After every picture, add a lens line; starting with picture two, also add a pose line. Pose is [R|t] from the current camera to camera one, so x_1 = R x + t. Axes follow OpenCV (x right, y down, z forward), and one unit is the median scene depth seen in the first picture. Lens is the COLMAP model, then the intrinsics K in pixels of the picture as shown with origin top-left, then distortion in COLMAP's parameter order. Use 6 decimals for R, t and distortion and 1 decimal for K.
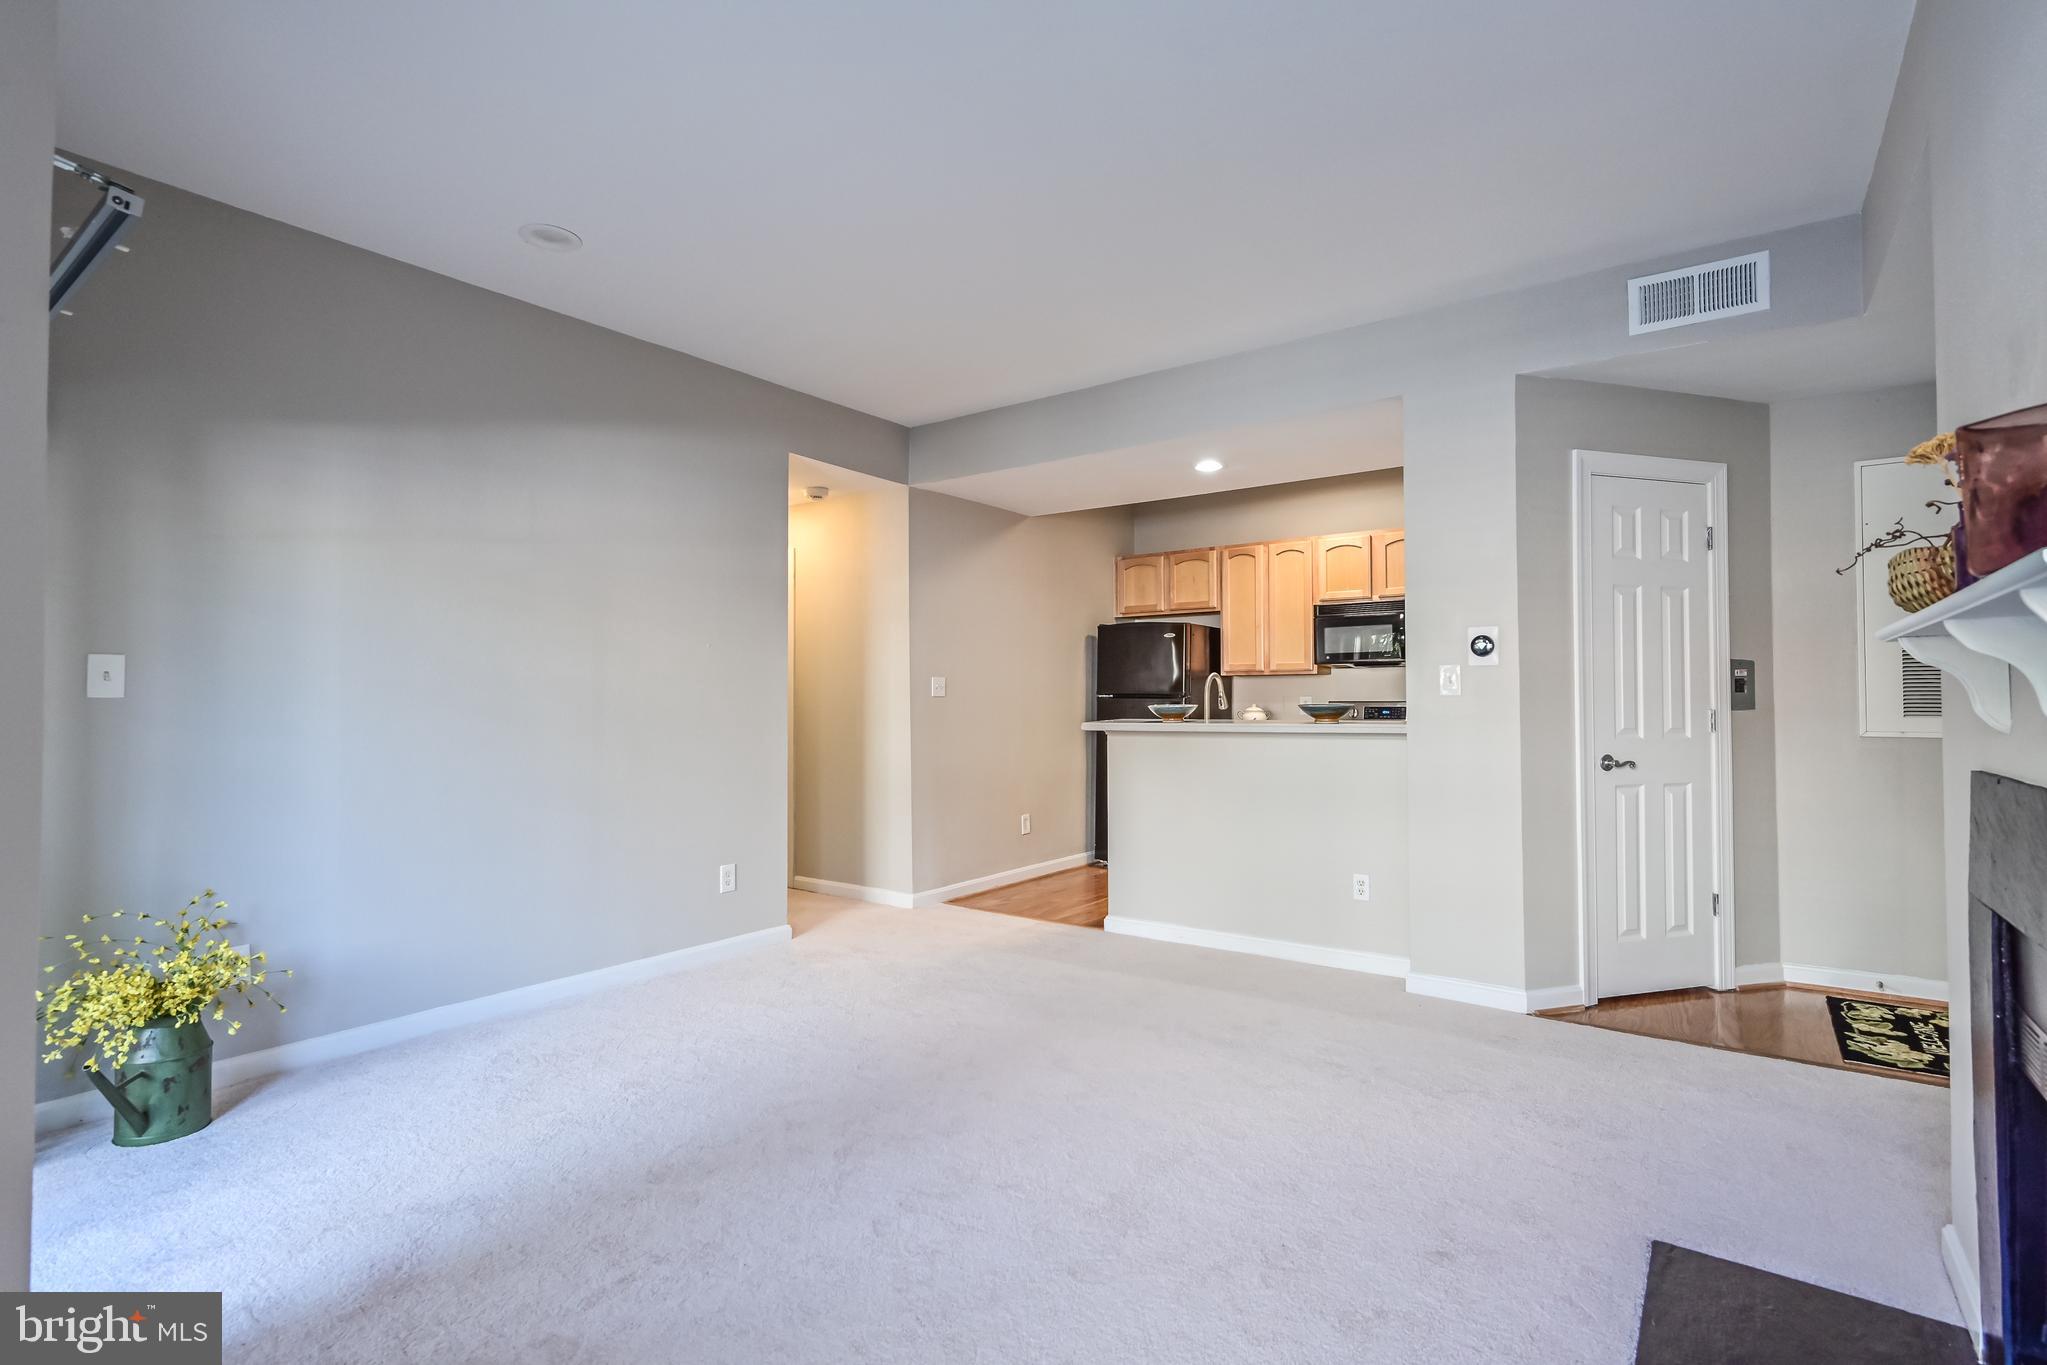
lens RADIAL K [[970.7, 0, 1017.1], [0, 970.7, 685.0], [0, 0, 1]] dist [-0.001220, -0.000109]
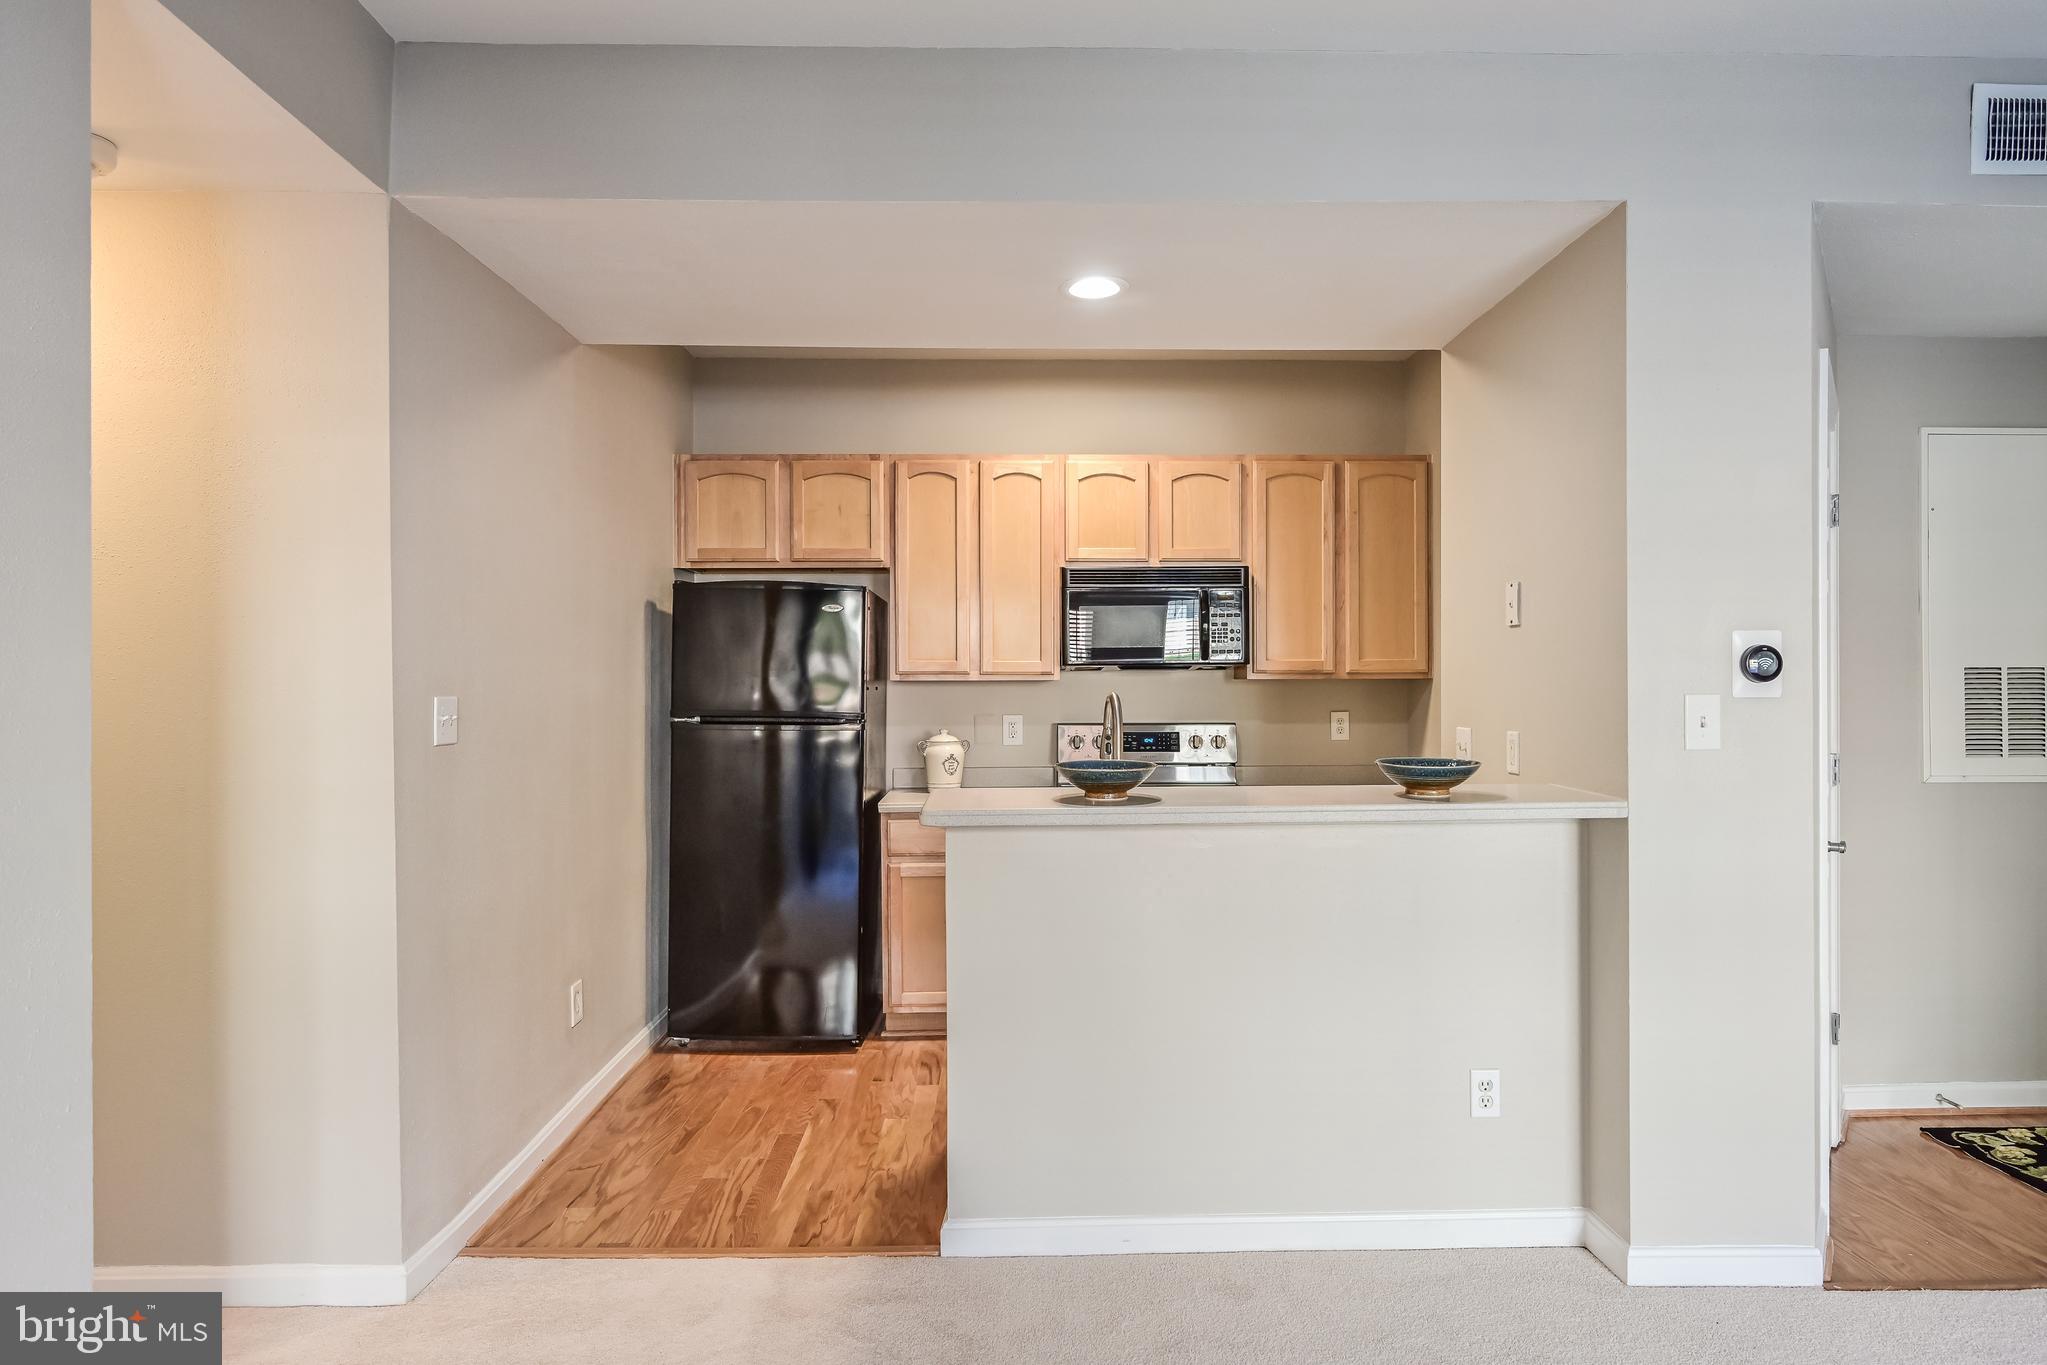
lens RADIAL K [[1224.9, 0, 1032.2], [0, 1224.9, 681.9], [0, 0, 1]] dist [-0.001675, 0.000440]
pose [[0.791298, -0.001115, 0.611429, -0.205315], [-0.008429, 0.999883, 0.012731, -0.023451], [-0.611372, -0.015228, 0.791197, 0.462465]]
